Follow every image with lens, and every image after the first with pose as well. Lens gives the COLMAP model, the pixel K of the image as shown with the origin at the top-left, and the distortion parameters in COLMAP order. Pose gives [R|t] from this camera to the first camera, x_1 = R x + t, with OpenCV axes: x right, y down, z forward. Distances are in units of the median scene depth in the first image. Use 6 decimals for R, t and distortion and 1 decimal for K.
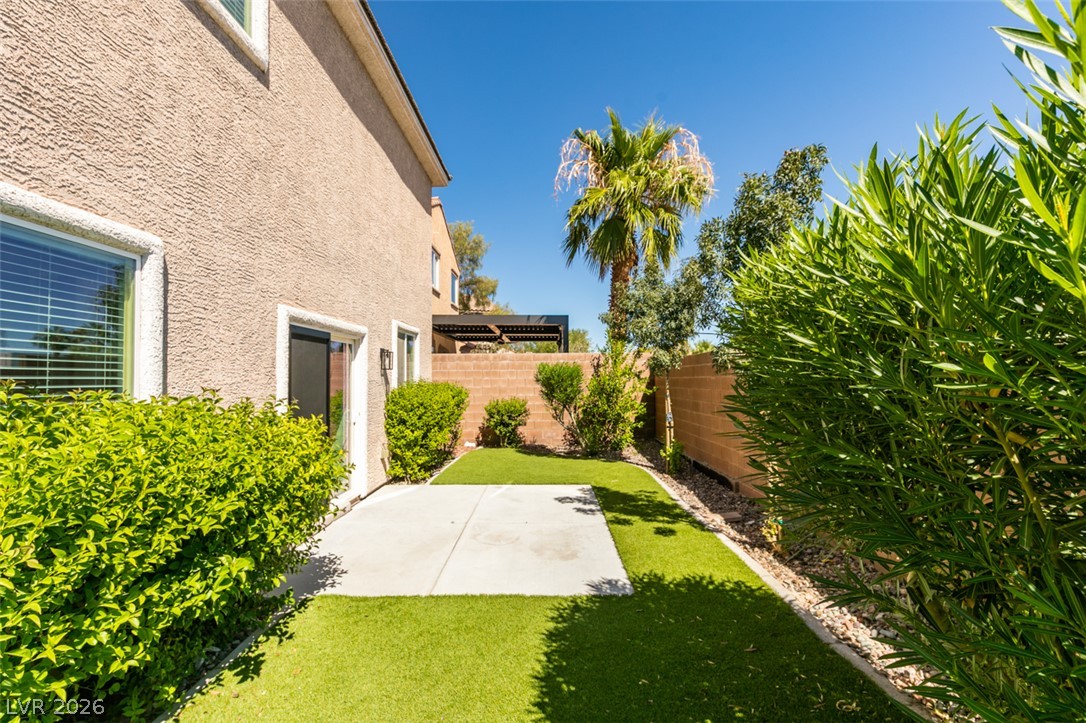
lens RADIAL K [[485.9, 0, 542.7], [0, 485.9, 364.9], [0, 0, 1]] dist [0.000541, 0.000171]
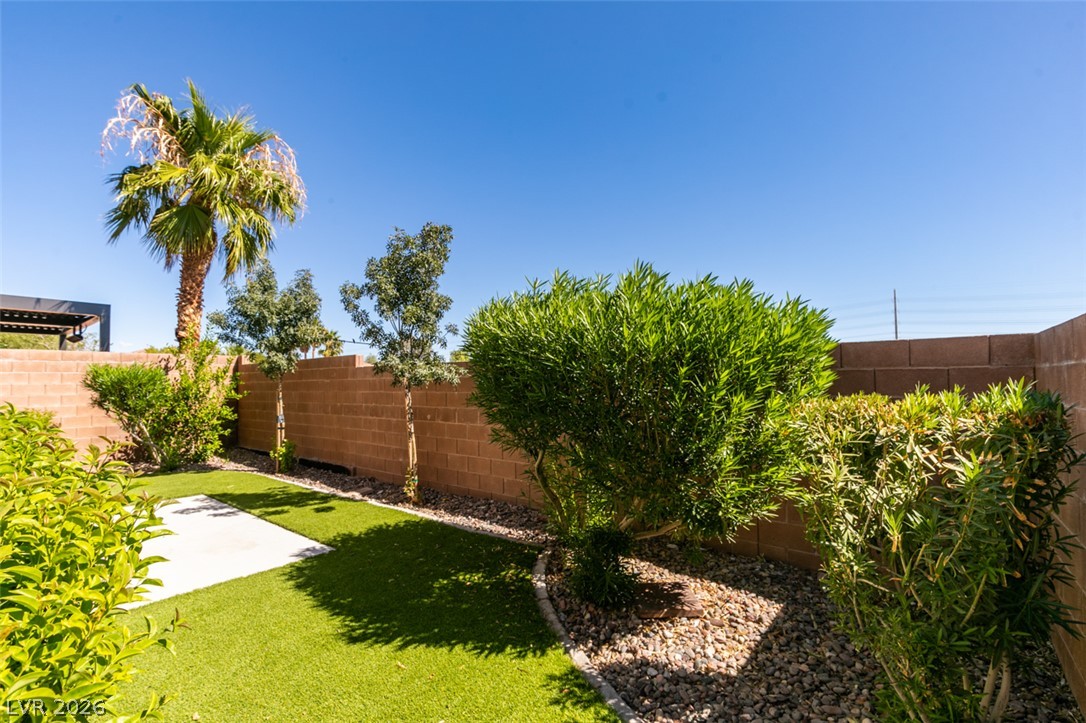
lens RADIAL K [[485.9, 0, 543.9], [0, 485.9, 364.1], [0, 0, 1]] dist [0.000541, 0.000171]
pose [[0.616899, 0.025877, 0.786616, -0.214102], [-0.012734, 0.999657, -0.022899, 0.007154], [-0.786939, 0.004110, 0.617017, -0.087733]]
